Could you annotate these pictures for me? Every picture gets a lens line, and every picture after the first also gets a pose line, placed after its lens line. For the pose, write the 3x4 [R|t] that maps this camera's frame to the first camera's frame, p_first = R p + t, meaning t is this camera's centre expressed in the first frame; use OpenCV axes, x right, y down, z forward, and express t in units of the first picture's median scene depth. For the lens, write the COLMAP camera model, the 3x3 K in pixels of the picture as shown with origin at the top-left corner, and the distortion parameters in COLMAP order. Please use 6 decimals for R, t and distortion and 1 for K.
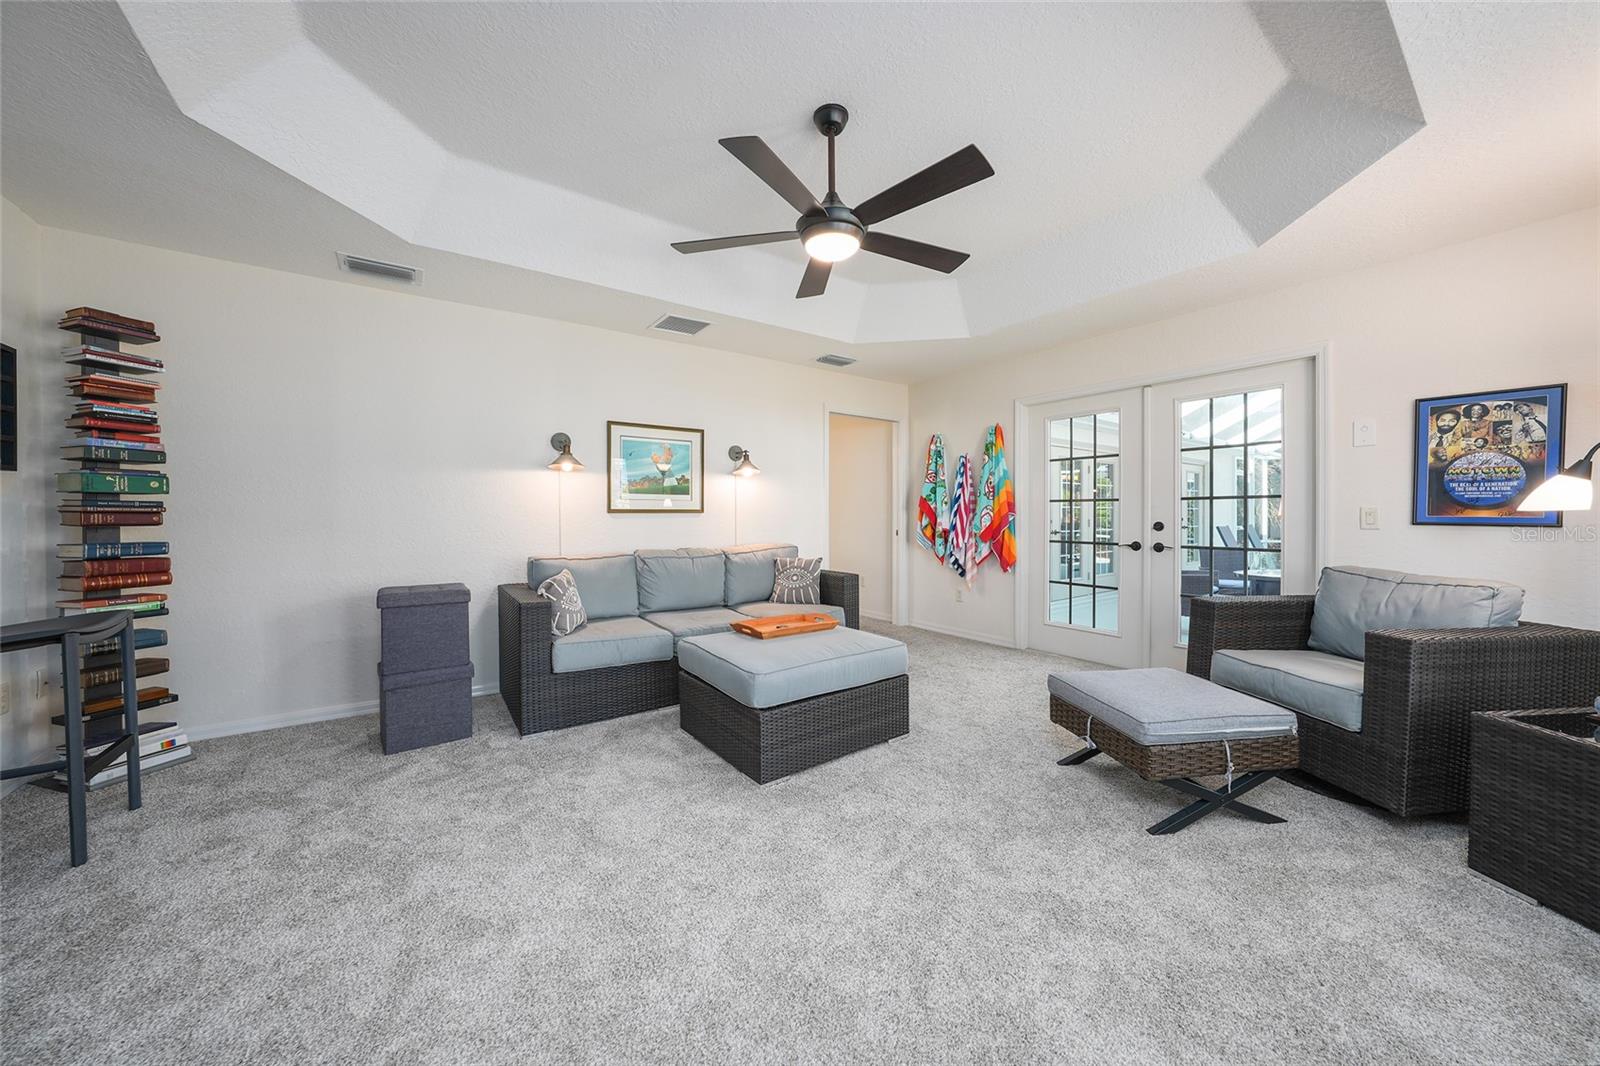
lens RADIAL K [[555.3, 0, 799.7], [0, 555.3, 529.5], [0, 0, 1]] dist [-0.011942, 0.000203]
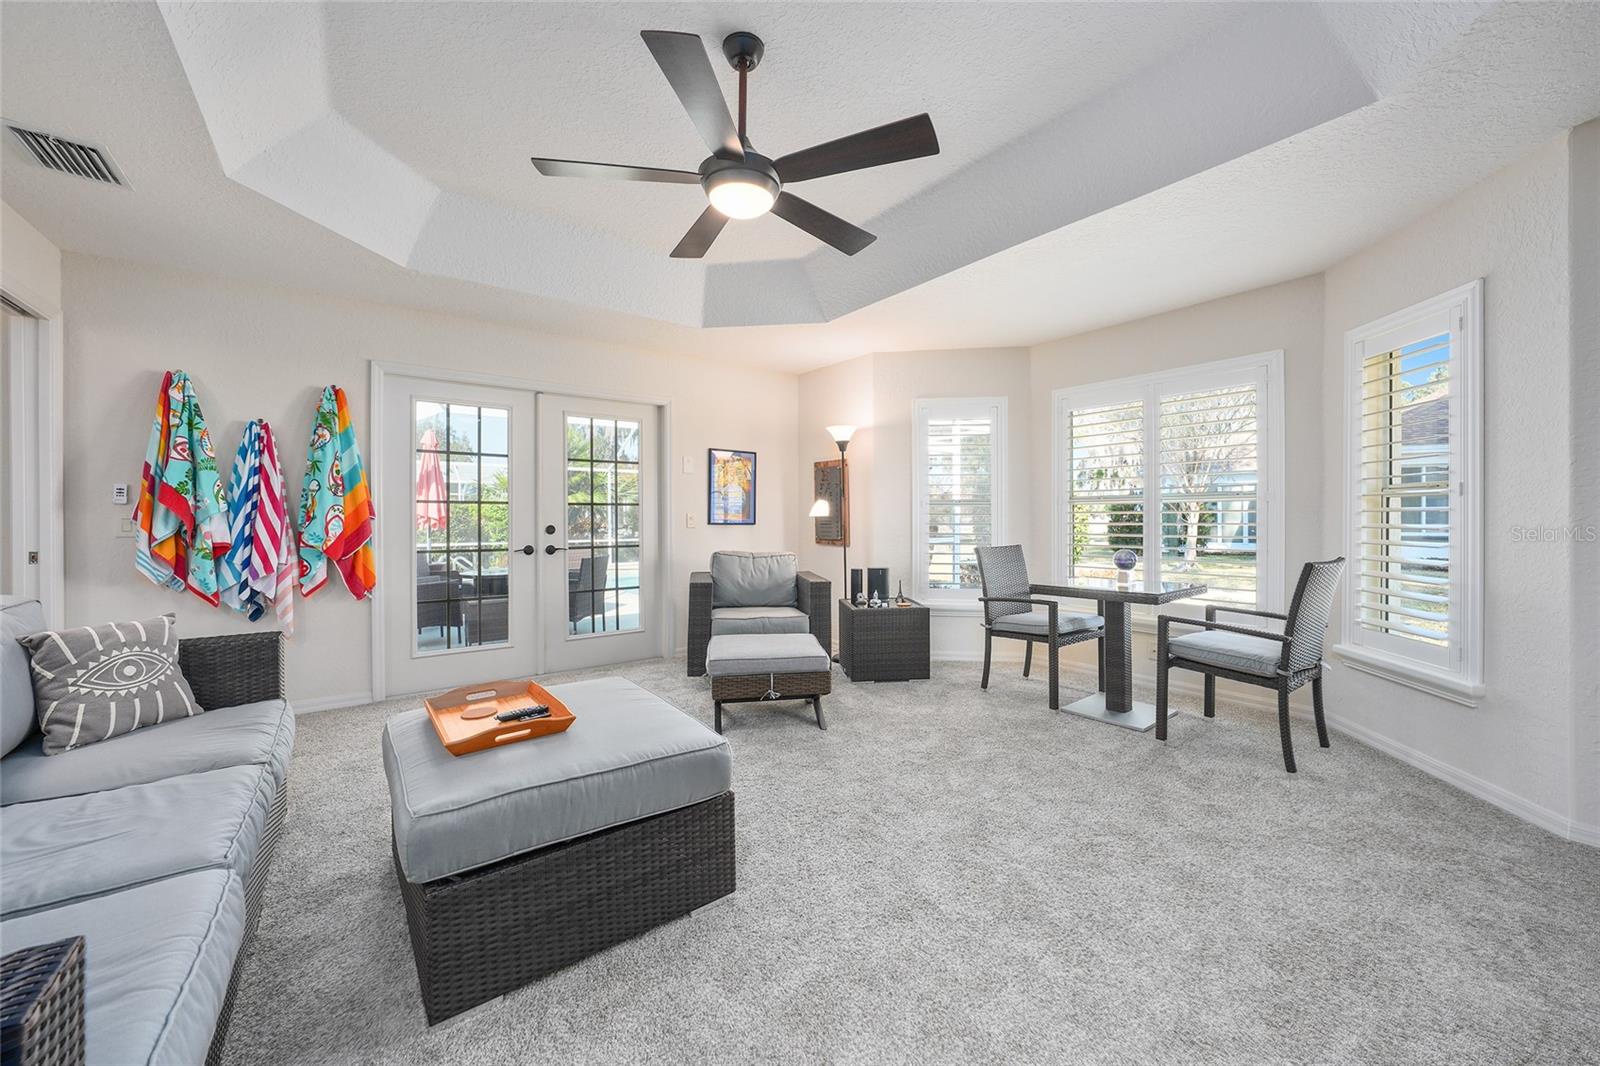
lens RADIAL K [[622.9, 0, 801.3], [0, 622.9, 536.7], [0, 0, 1]] dist [-0.002573, 0.000064]
pose [[-0.037603, -0.028053, 0.998899, -0.434196], [0.027134, 0.999209, 0.029083, -0.011038], [-0.998924, 0.028198, -0.036812, 0.457357]]
